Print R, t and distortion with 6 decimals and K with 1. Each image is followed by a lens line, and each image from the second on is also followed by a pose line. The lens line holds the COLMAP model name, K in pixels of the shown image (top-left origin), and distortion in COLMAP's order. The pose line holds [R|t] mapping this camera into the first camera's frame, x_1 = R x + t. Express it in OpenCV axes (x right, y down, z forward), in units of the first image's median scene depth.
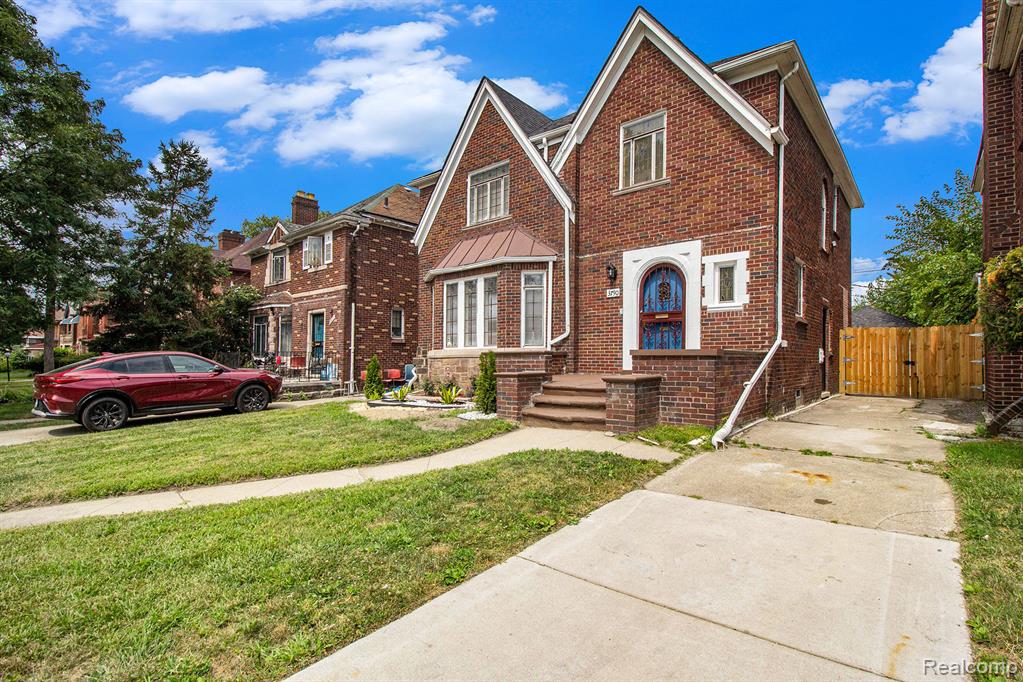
lens RADIAL K [[497.2, 0, 511.3], [0, 497.2, 341.7], [0, 0, 1]] dist [0.000266, 0.000239]
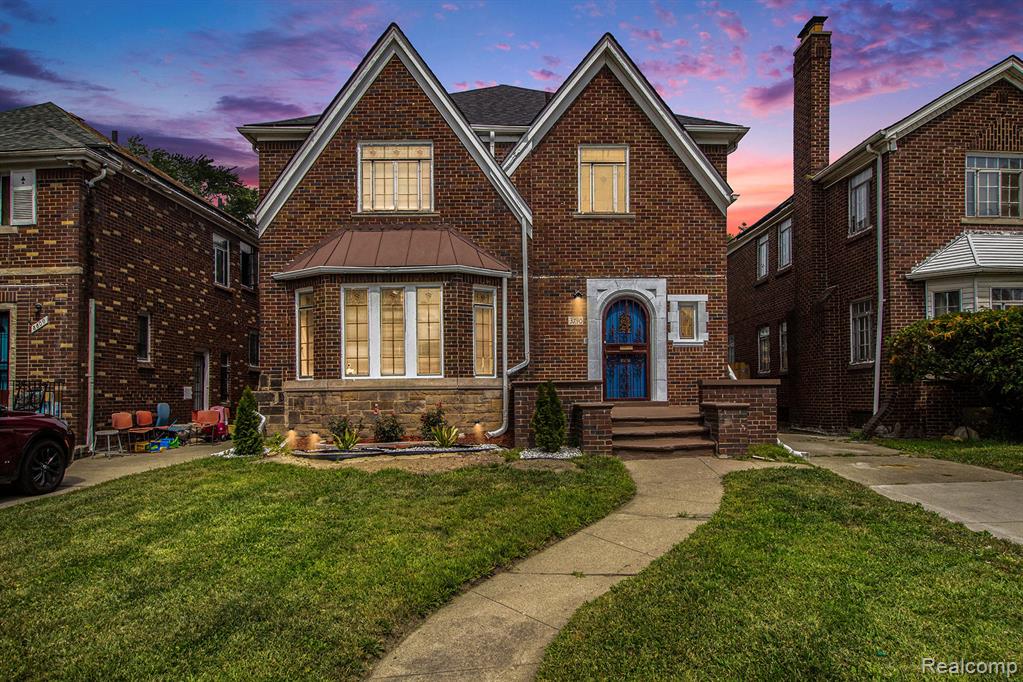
lens RADIAL K [[618.9, 0, 528.5], [0, 618.9, 390.5], [0, 0, 1]] dist [-0.039530, -0.007950]
pose [[0.740056, -0.000970, 0.672545, -0.602068], [-0.015750, 0.999700, 0.018772, 0.012862], [-0.672361, -0.024485, 0.739818, 0.171514]]
